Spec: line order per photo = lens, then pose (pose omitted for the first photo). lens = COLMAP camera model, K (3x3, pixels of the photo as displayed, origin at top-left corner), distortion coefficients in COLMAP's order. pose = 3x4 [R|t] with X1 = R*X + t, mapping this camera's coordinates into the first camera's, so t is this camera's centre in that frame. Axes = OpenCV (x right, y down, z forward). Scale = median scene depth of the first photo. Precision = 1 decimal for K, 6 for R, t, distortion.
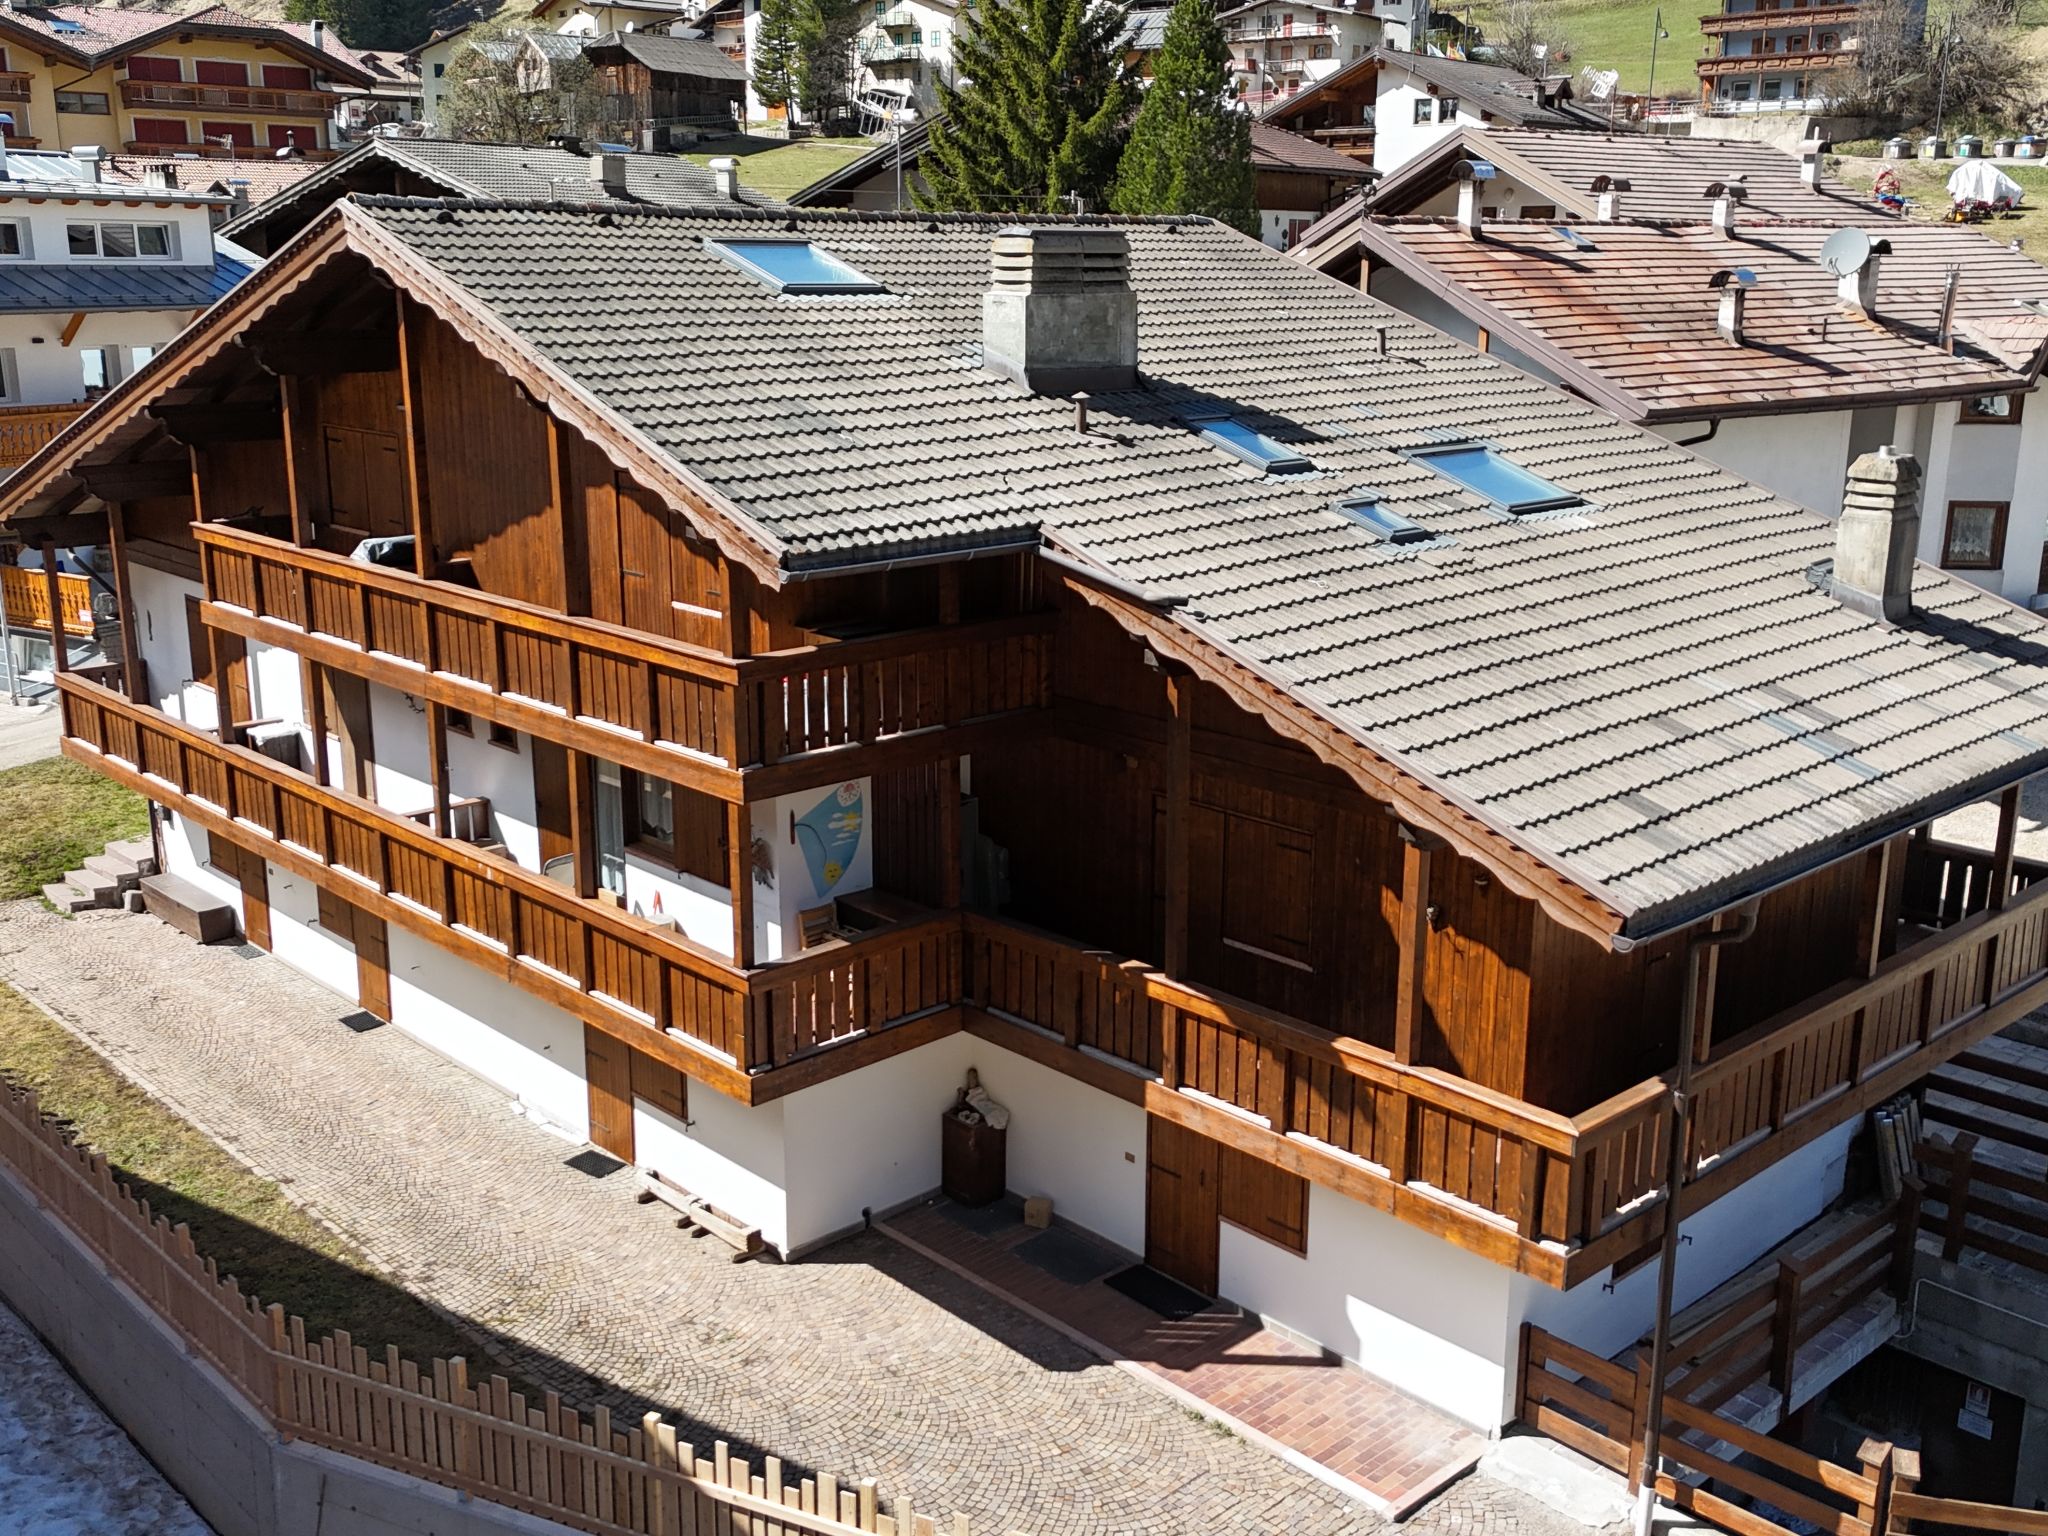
lens RADIAL K [[1999.5, 0, 1024.0], [0, 1999.5, 768.0], [0, 0, 1]] dist [0.047795, -0.002023]
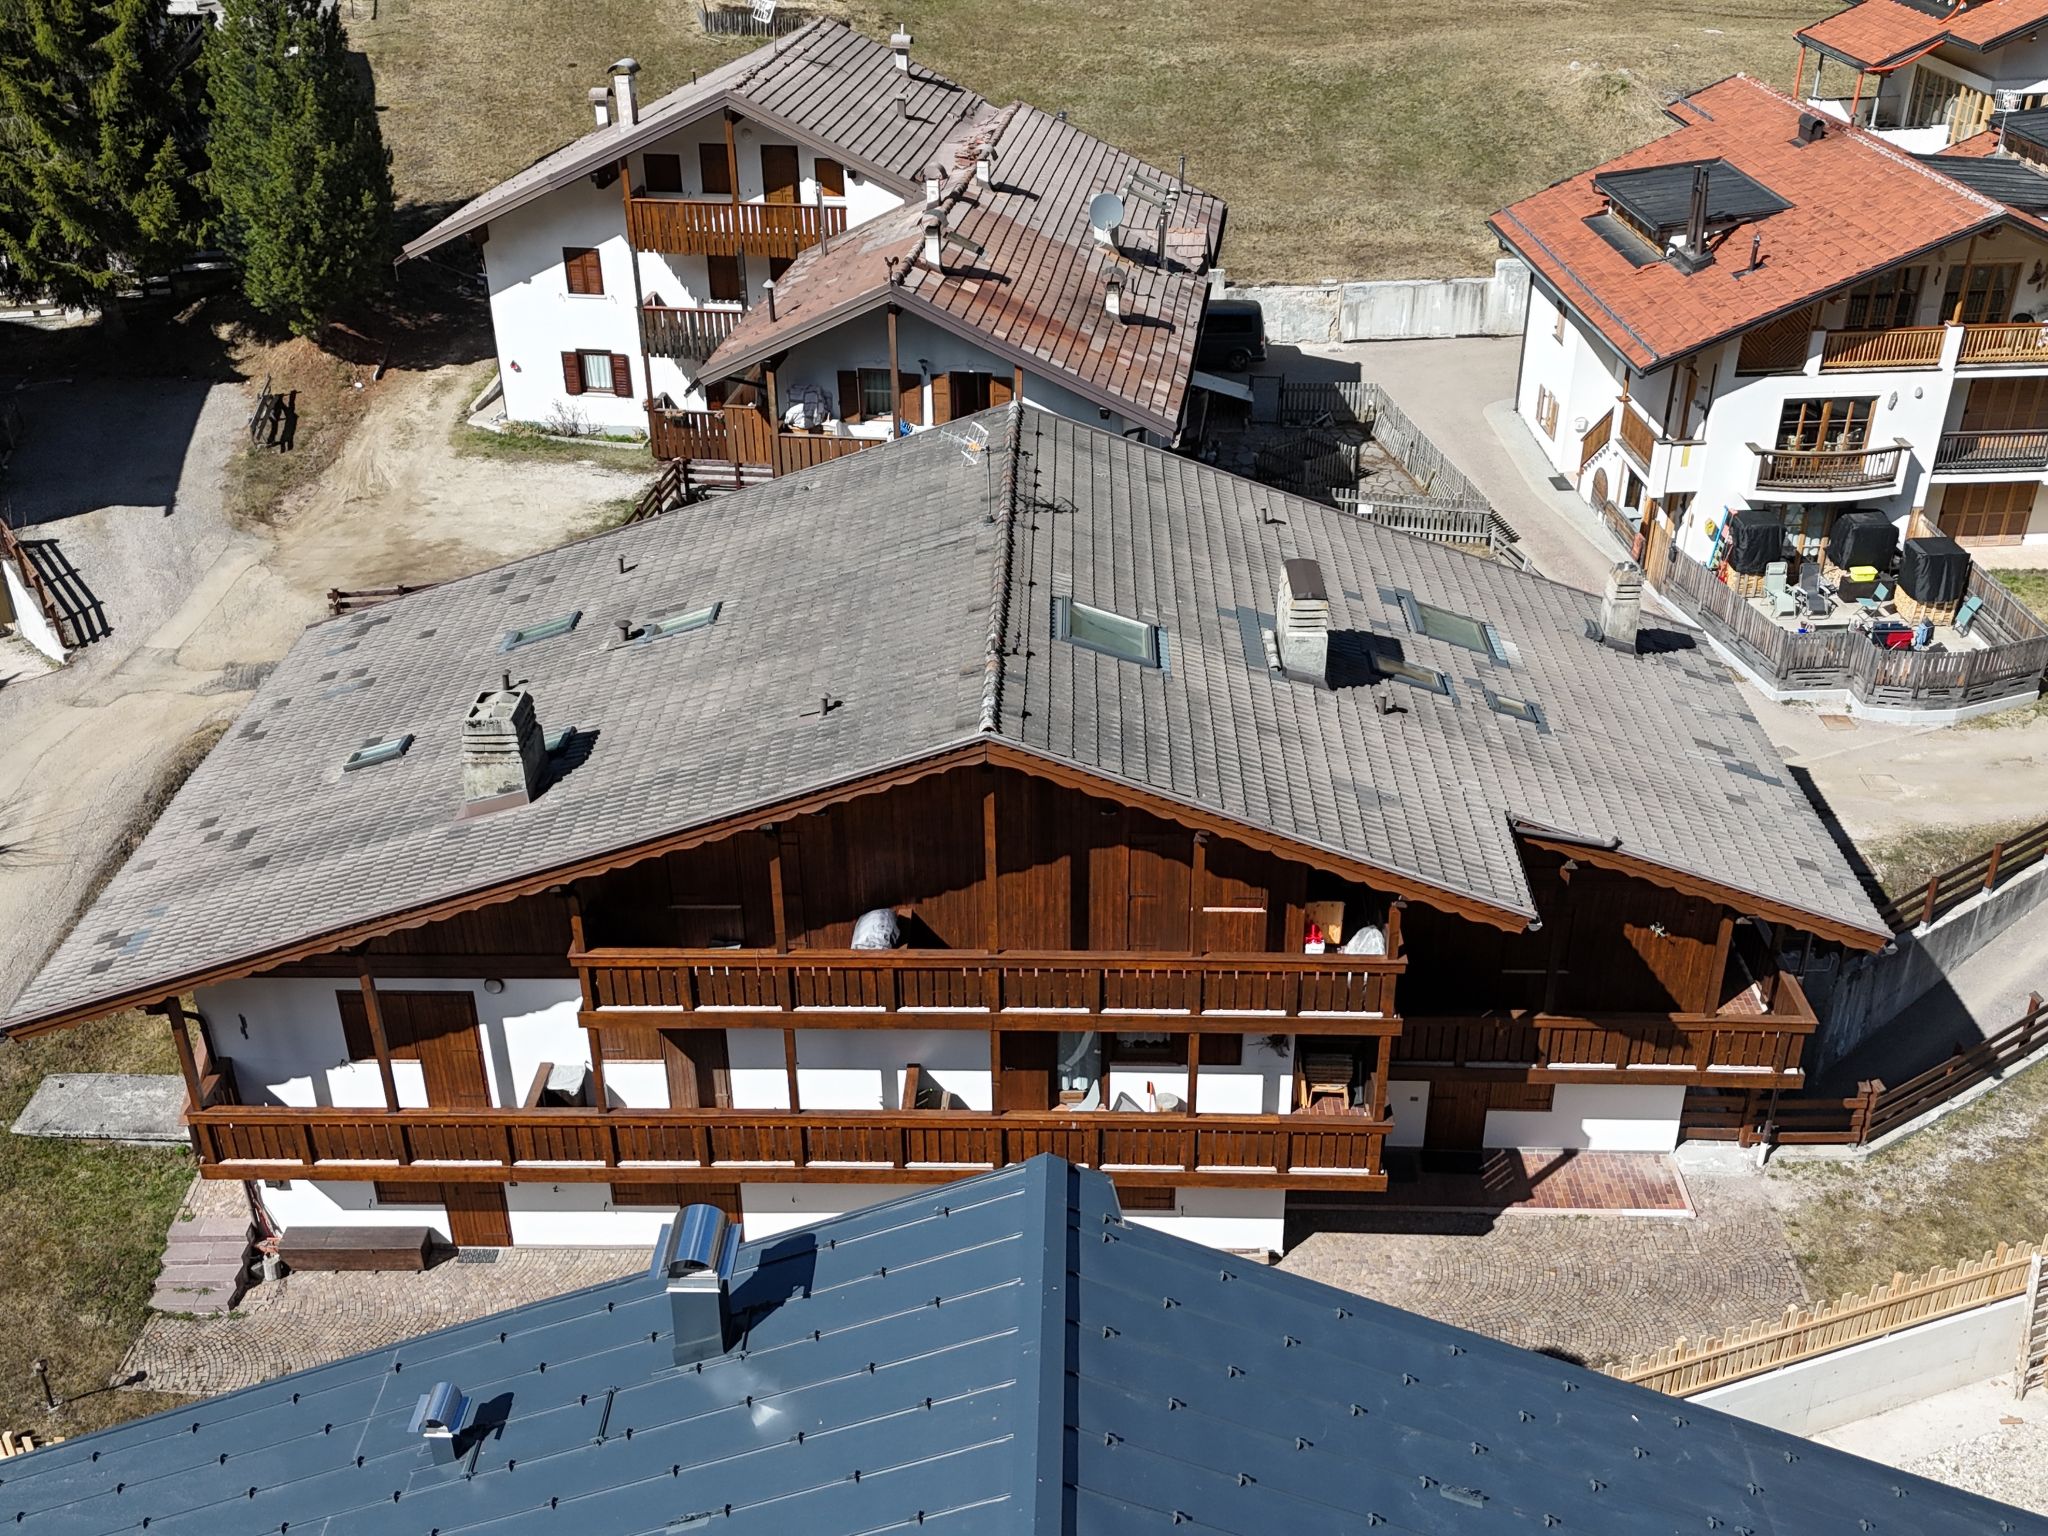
lens RADIAL K [[1999.5, 0, 1024.0], [0, 1999.5, 768.0], [0, 0, 1]] dist [0.047795, -0.002023]
pose [[0.707210, -0.357667, 0.609859, -1.177862], [0.193520, 0.927583, 0.319593, -0.705116], [-0.680003, -0.107999, 0.725212, 0.050103]]
